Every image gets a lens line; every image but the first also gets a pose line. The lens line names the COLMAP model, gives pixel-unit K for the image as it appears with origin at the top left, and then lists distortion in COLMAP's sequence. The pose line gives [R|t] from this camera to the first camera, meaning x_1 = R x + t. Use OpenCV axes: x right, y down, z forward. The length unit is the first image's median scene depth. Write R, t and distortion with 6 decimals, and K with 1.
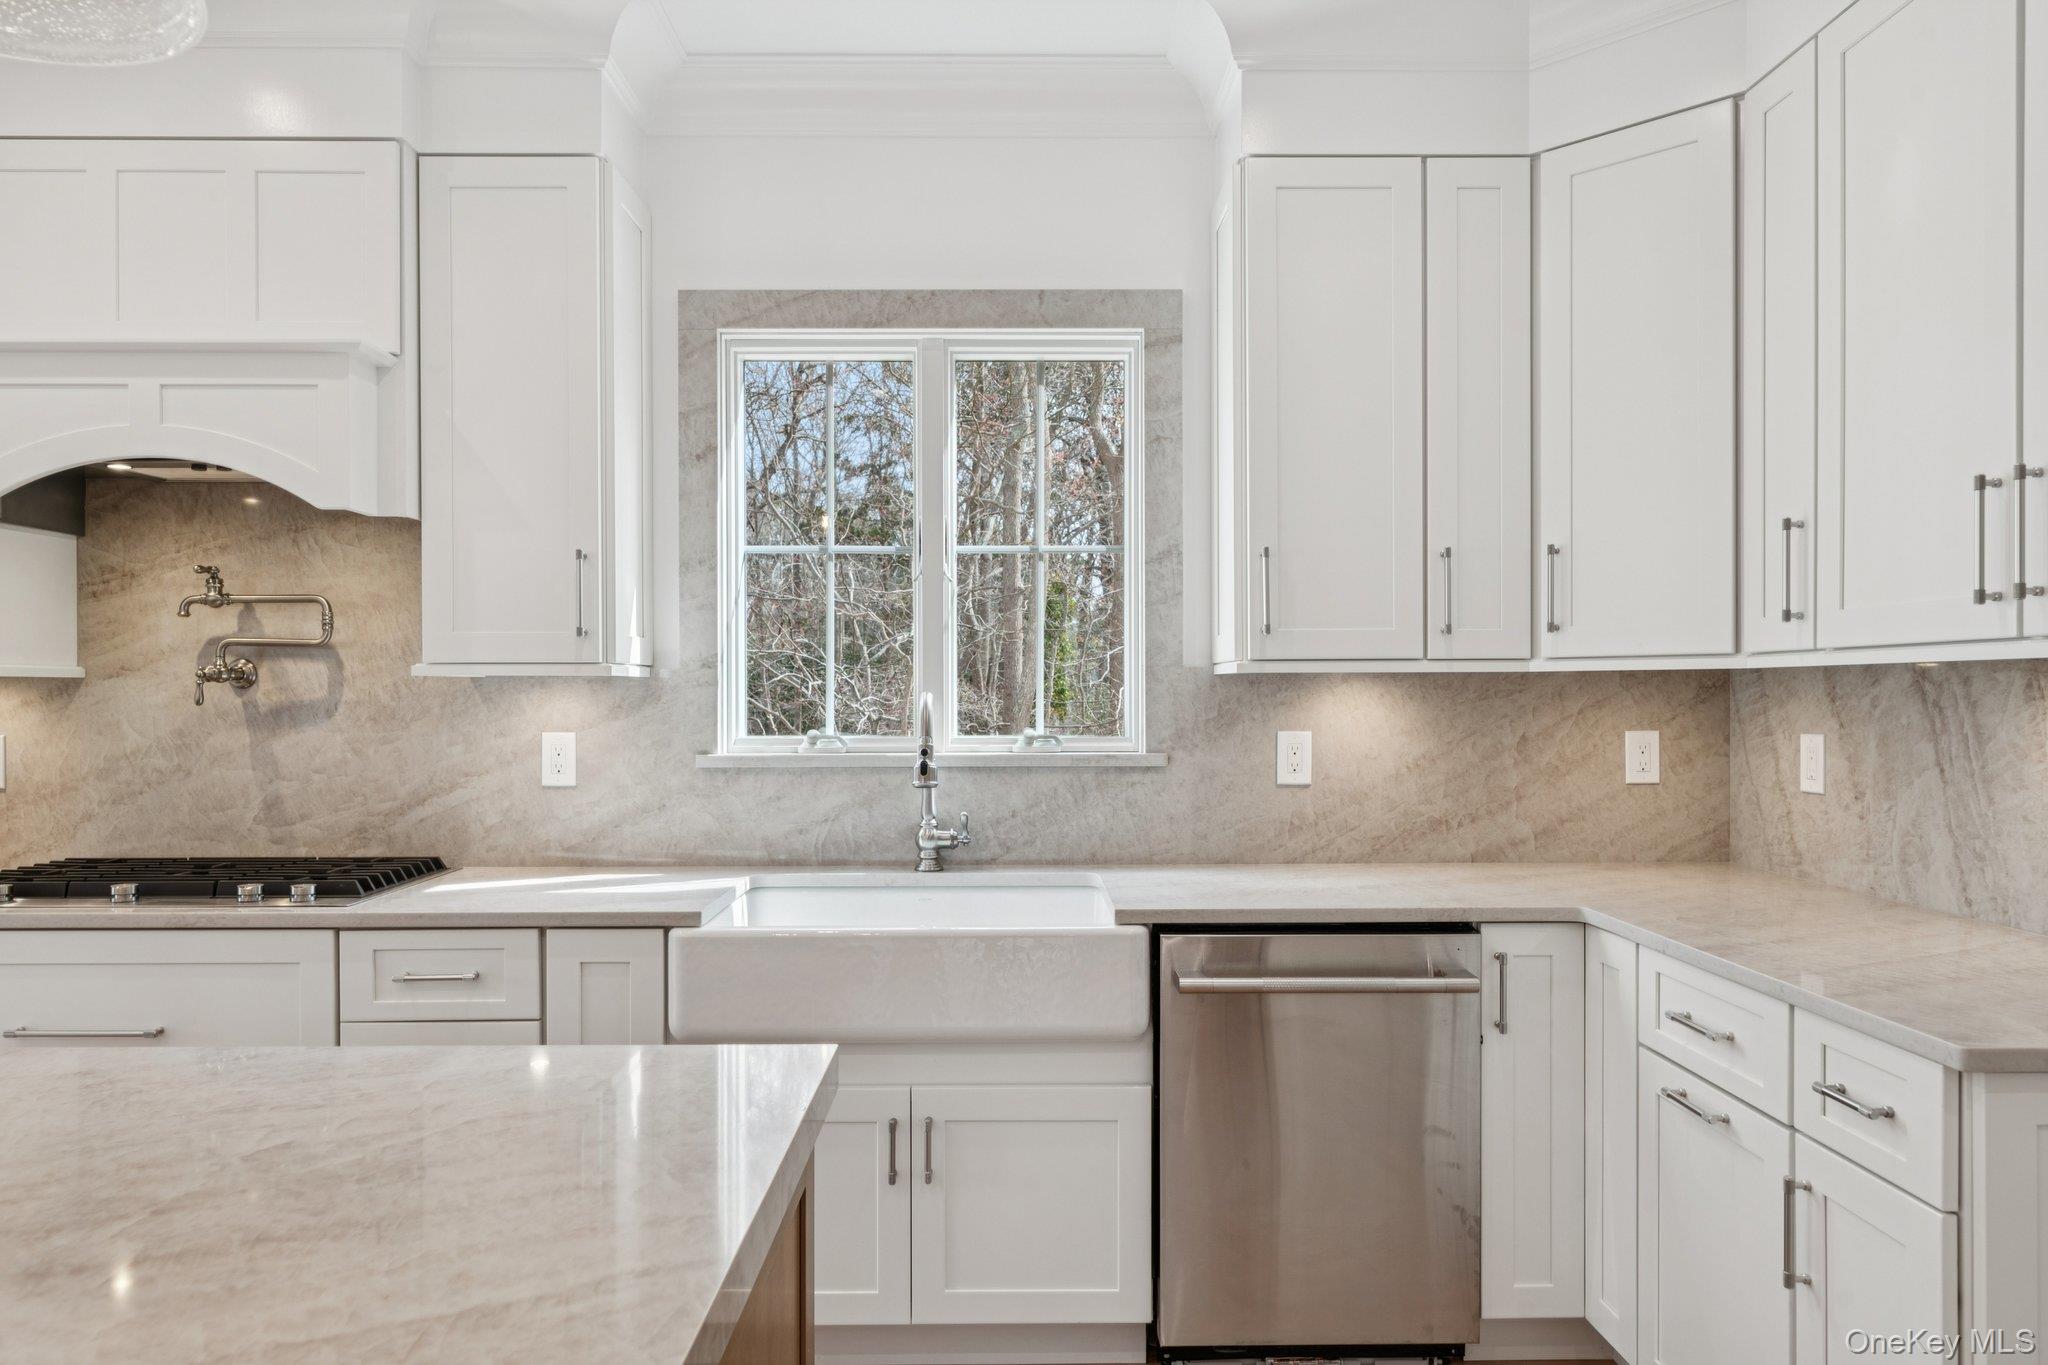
lens RADIAL K [[1323.7, 0, 1021.8], [0, 1323.7, 699.3], [0, 0, 1]] dist [0.007368, -0.002018]
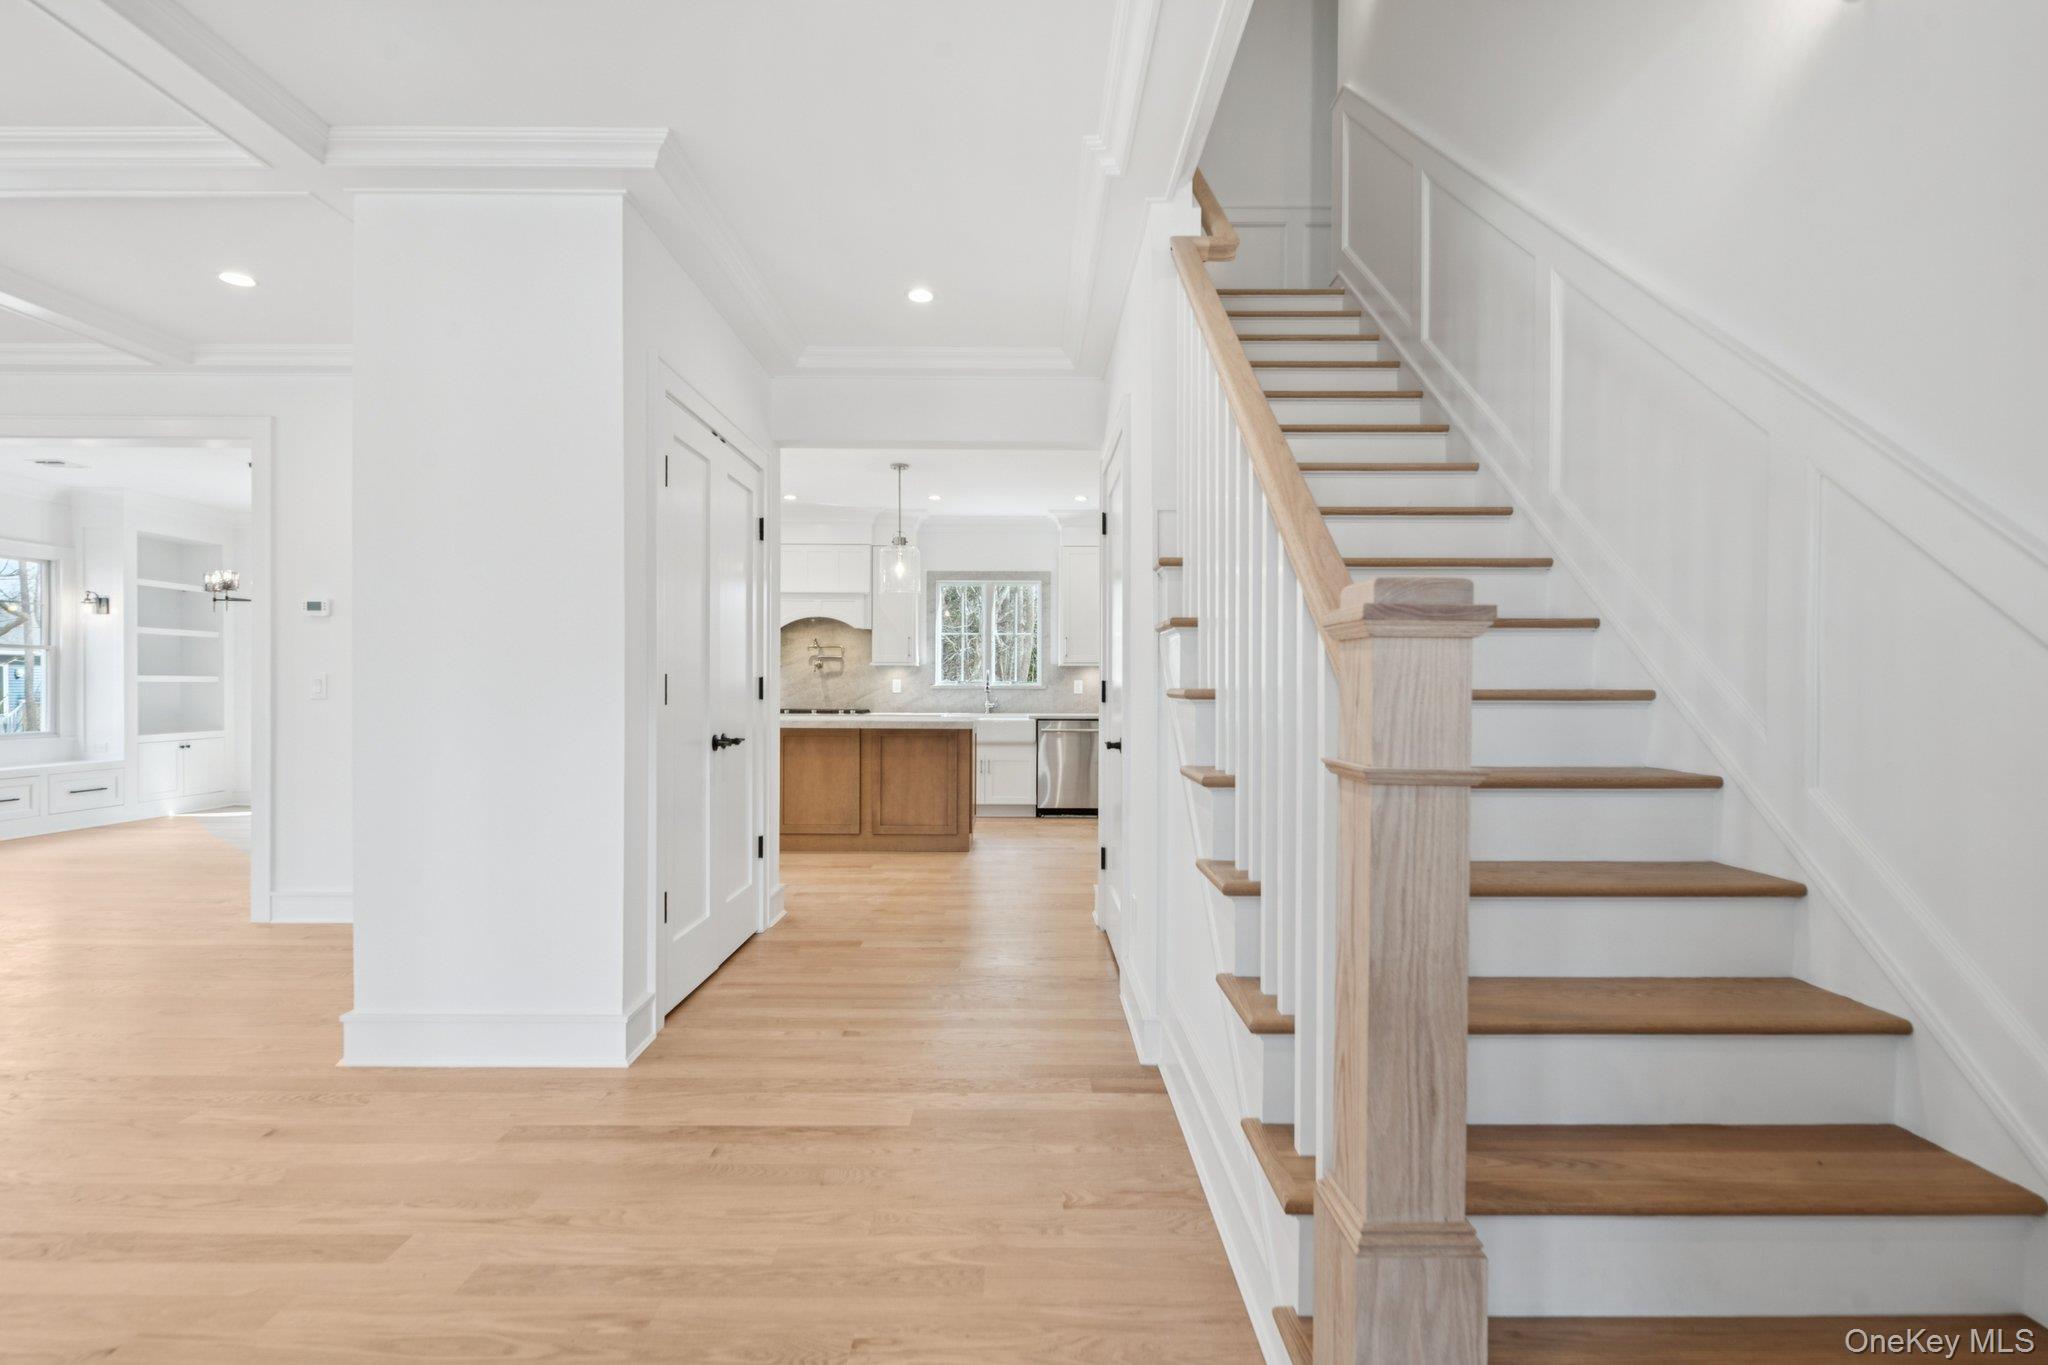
lens RADIAL K [[955.9, 0, 1021.5], [0, 955.9, 692.0], [0, 0, 1]] dist [0.002538, -0.001127]
pose [[0.999955, 0.007235, -0.006056, 0.051998], [-0.007220, 0.999971, 0.002430, 0.053530], [0.006073, -0.002386, 0.999979, -1.938540]]
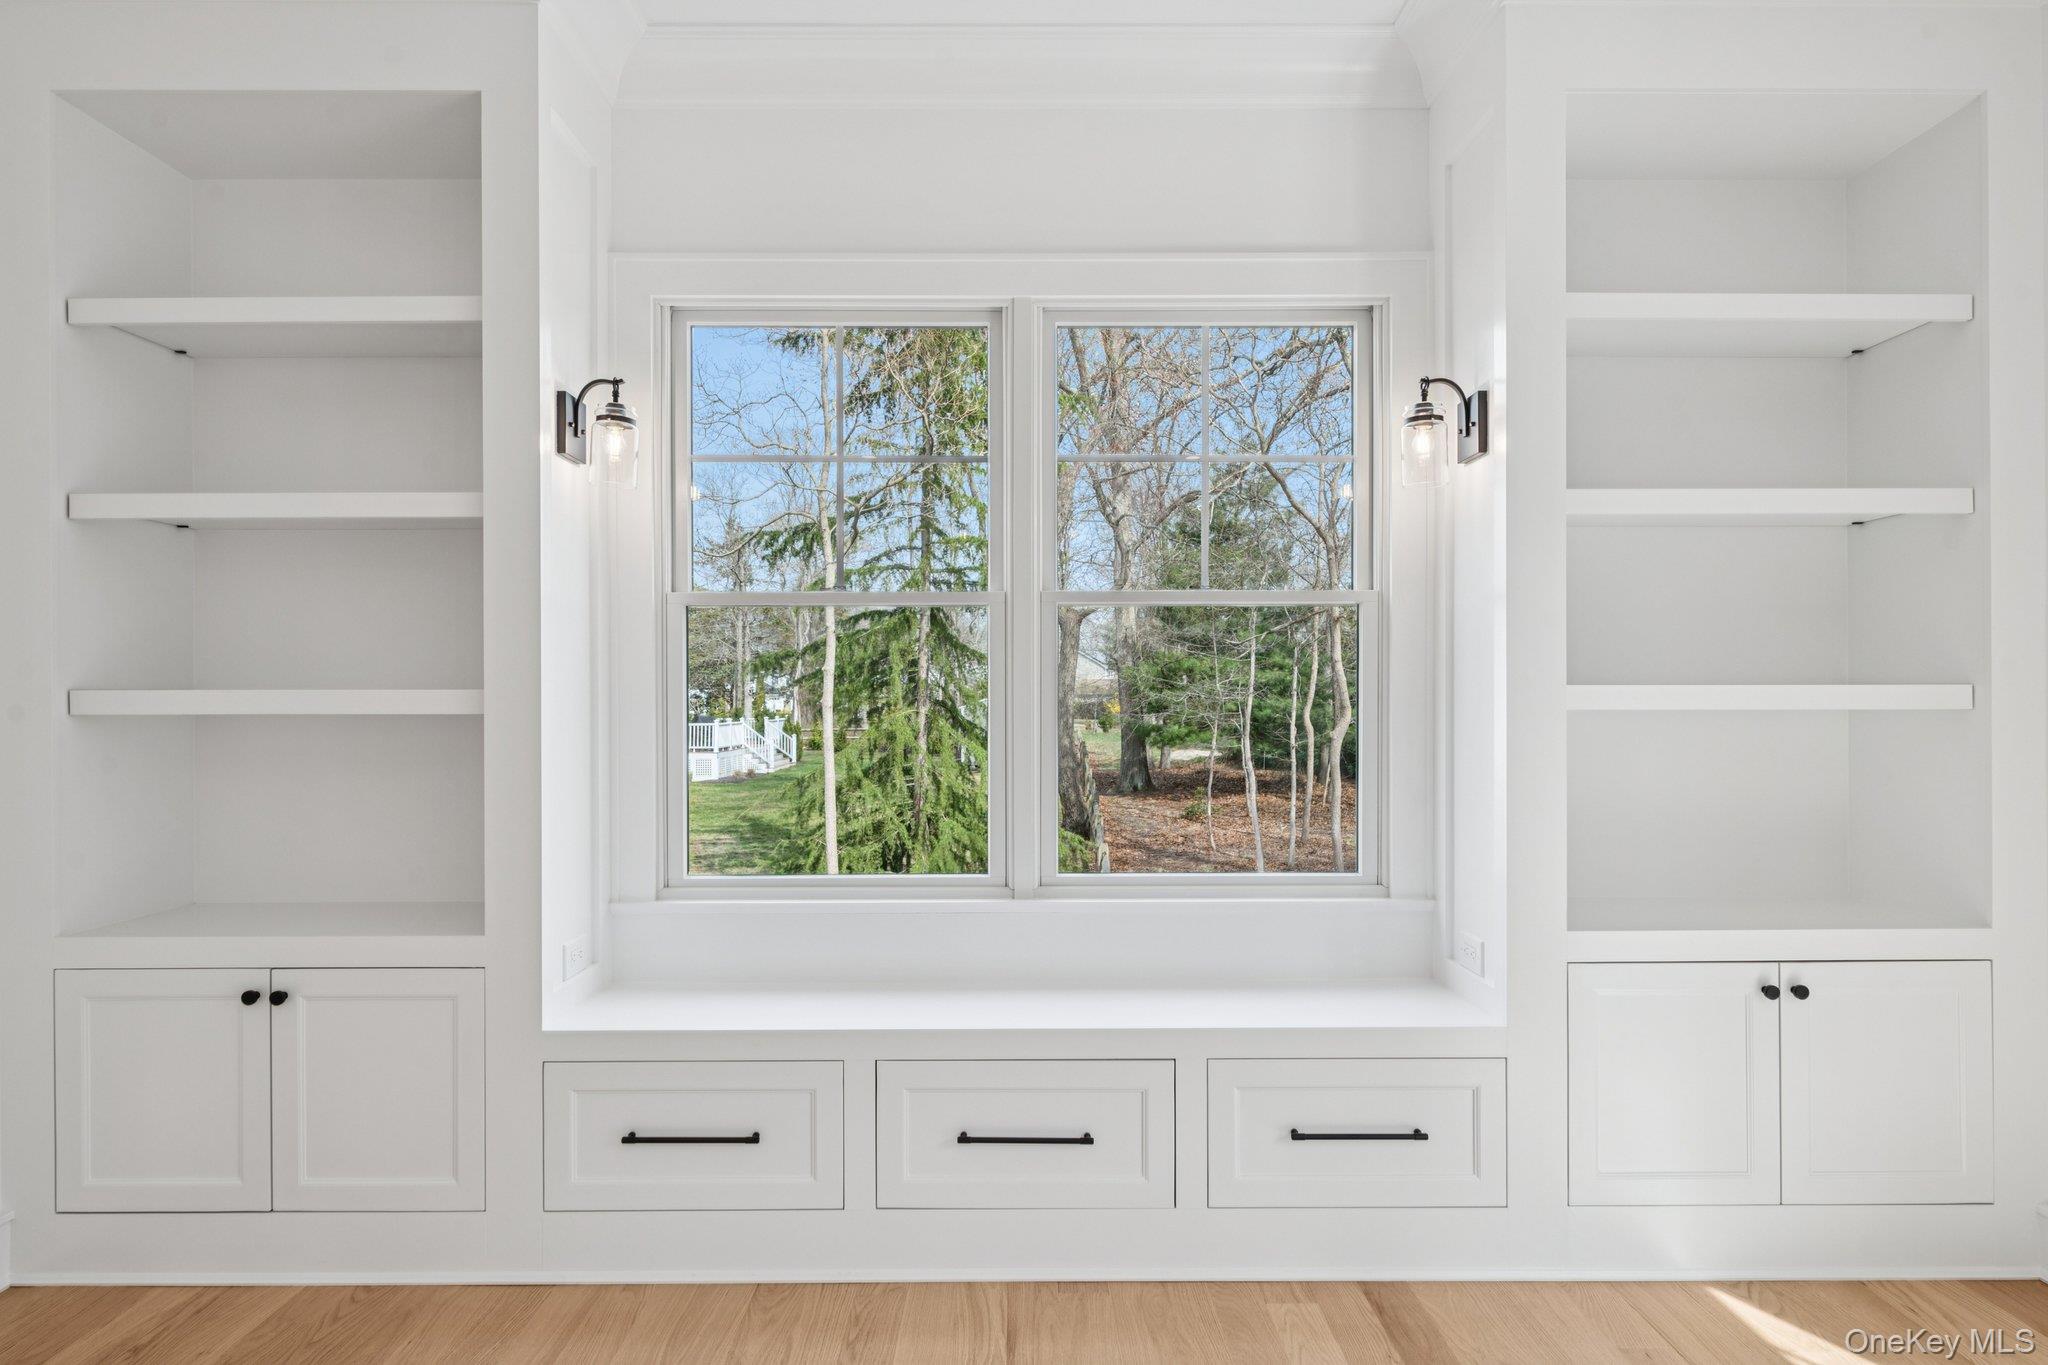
lens RADIAL K [[1148.6, 0, 1034.3], [0, 1148.6, 698.7], [0, 0, 1]] dist [0.014176, -0.000392]
pose [[0.003491, 0.003936, -0.999986, -1.609220], [-0.002189, 0.999990, 0.003928, 0.037736], [0.999992, 0.002176, 0.003500, 0.306092]]
